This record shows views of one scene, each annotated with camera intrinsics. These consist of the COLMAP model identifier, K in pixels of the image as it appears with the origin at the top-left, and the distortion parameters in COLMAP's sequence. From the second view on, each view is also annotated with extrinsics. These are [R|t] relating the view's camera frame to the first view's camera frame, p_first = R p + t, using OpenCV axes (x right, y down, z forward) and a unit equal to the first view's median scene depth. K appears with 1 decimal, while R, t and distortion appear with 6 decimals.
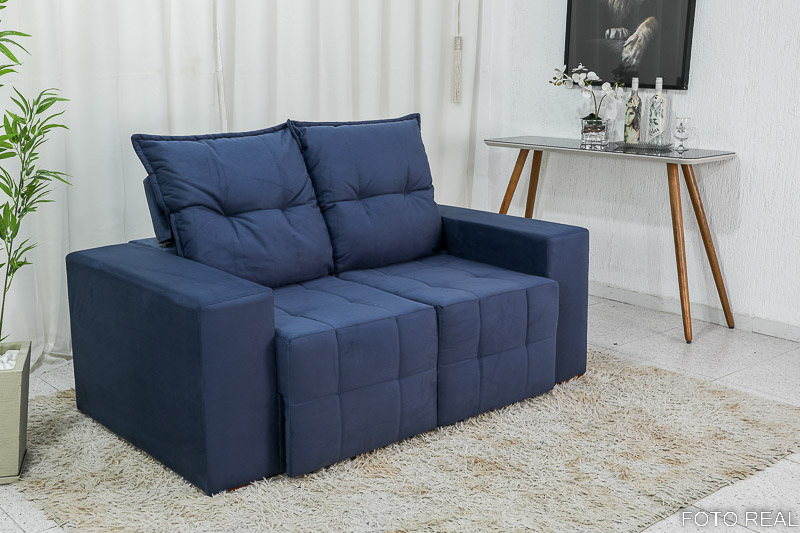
lens RADIAL K [[1005.7, 0, 405.8], [0, 1005.7, 241.2], [0, 0, 1]] dist [0.052390, 0.000000]
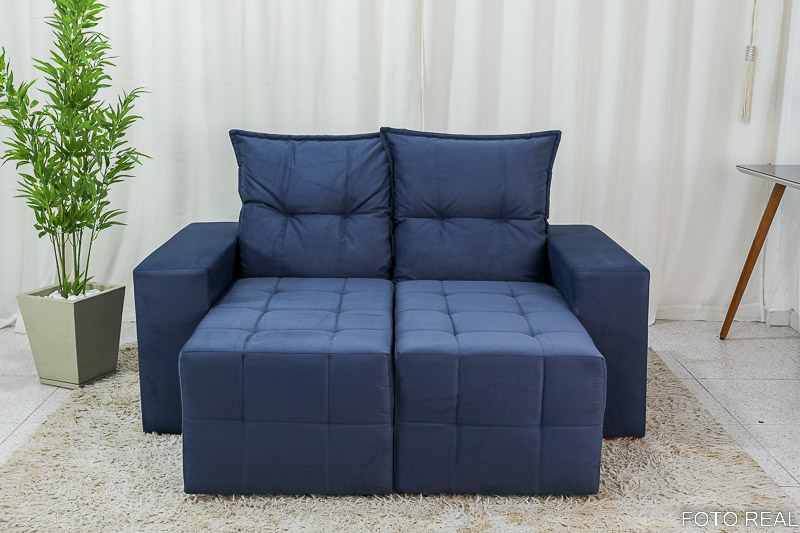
lens RADIAL K [[1005.7, 0, 379.0], [0, 1005.7, 258.2], [0, 0, 1]] dist [0.052390, 0.000000]
pose [[0.767946, 0.139934, -0.625042, 0.567205], [-0.133521, 0.989379, 0.057453, -0.043352], [0.626444, 0.039335, 0.778474, 0.191102]]
